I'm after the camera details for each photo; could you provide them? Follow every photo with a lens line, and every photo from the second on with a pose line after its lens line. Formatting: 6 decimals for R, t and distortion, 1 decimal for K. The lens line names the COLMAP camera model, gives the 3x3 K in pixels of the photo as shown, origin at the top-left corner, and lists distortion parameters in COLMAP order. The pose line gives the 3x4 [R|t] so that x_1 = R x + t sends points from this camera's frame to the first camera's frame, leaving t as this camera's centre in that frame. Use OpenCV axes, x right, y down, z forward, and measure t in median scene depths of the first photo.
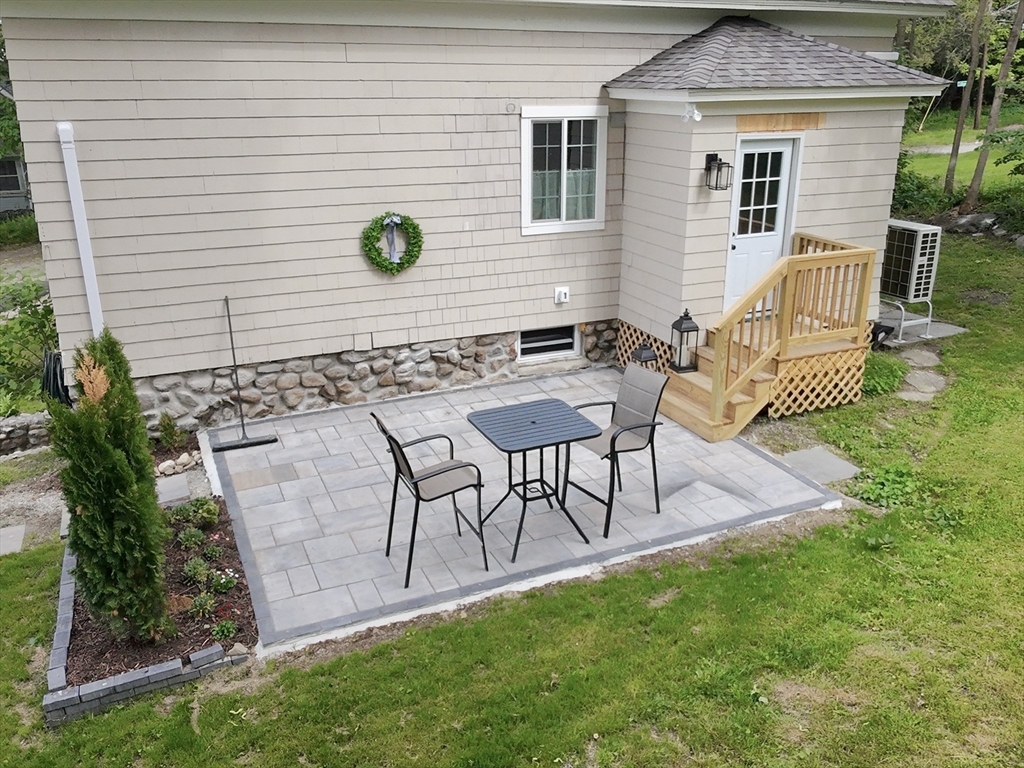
lens RADIAL K [[880.4, 0, 513.6], [0, 880.4, 376.7], [0, 0, 1]] dist [-0.002426, 0.017698]
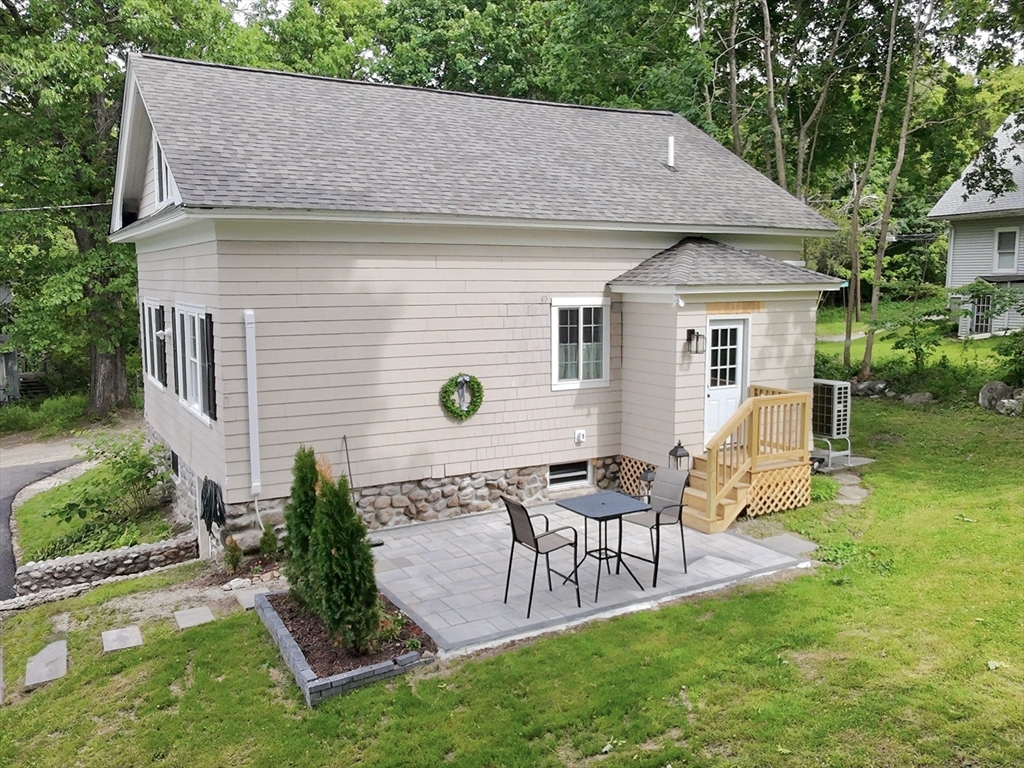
lens RADIAL K [[880.4, 0, 513.6], [0, 880.4, 376.7], [0, 0, 1]] dist [-0.002426, 0.017698]
pose [[0.995188, -0.013989, 0.096984, -0.190193], [0.034791, 0.975714, -0.216266, 0.113399], [-0.091603, 0.218600, 0.971506, -0.320240]]
